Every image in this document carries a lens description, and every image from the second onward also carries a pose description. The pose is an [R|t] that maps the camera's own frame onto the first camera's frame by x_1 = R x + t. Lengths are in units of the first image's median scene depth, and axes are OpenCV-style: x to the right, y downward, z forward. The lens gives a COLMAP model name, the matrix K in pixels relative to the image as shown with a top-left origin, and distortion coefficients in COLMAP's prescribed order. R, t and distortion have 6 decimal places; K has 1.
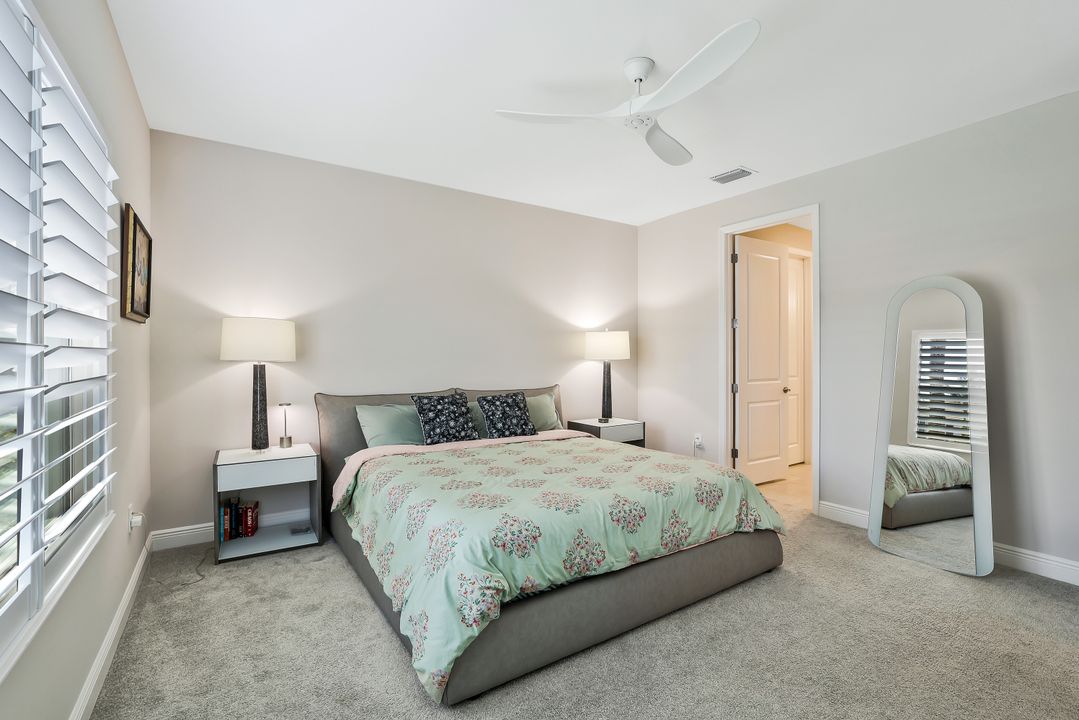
lens RADIAL K [[473.8, 0, 544.3], [0, 473.8, 357.3], [0, 0, 1]] dist [-0.018416, 0.000949]
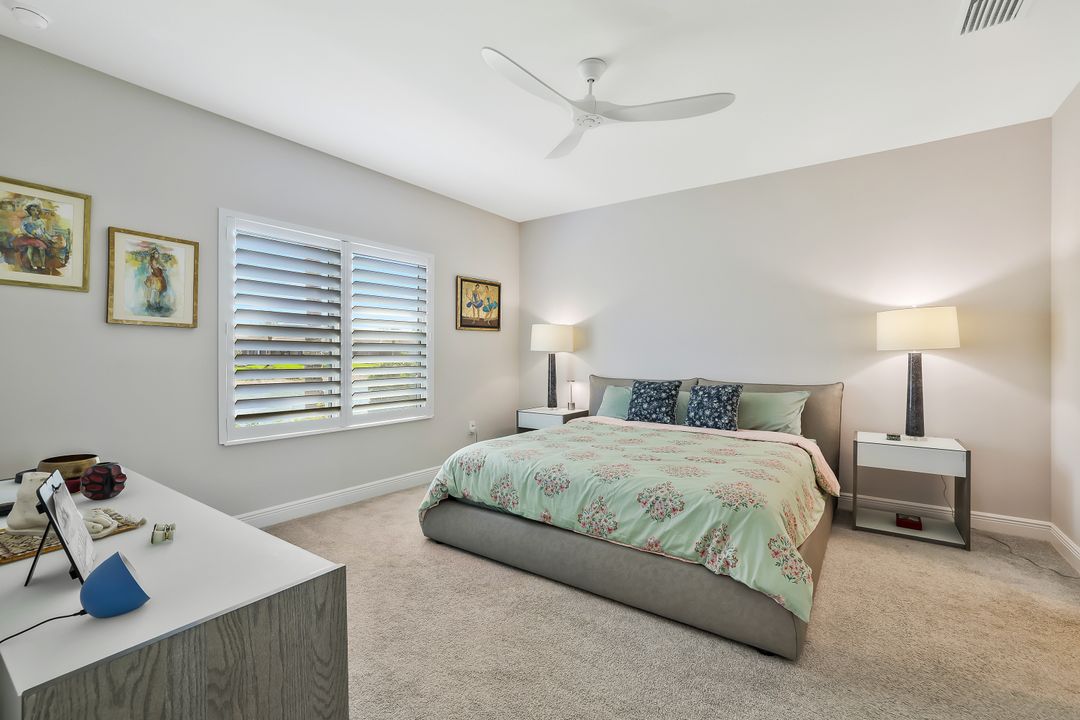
lens RADIAL K [[474.2, 0, 545.3], [0, 474.2, 355.7], [0, 0, 1]] dist [-0.018416, 0.000949]
pose [[0.366461, 0.002707, -0.930429, 0.796919], [0.000974, 0.999994, 0.003293, 0.014726], [0.930433, -0.002113, 0.366456, 0.359072]]
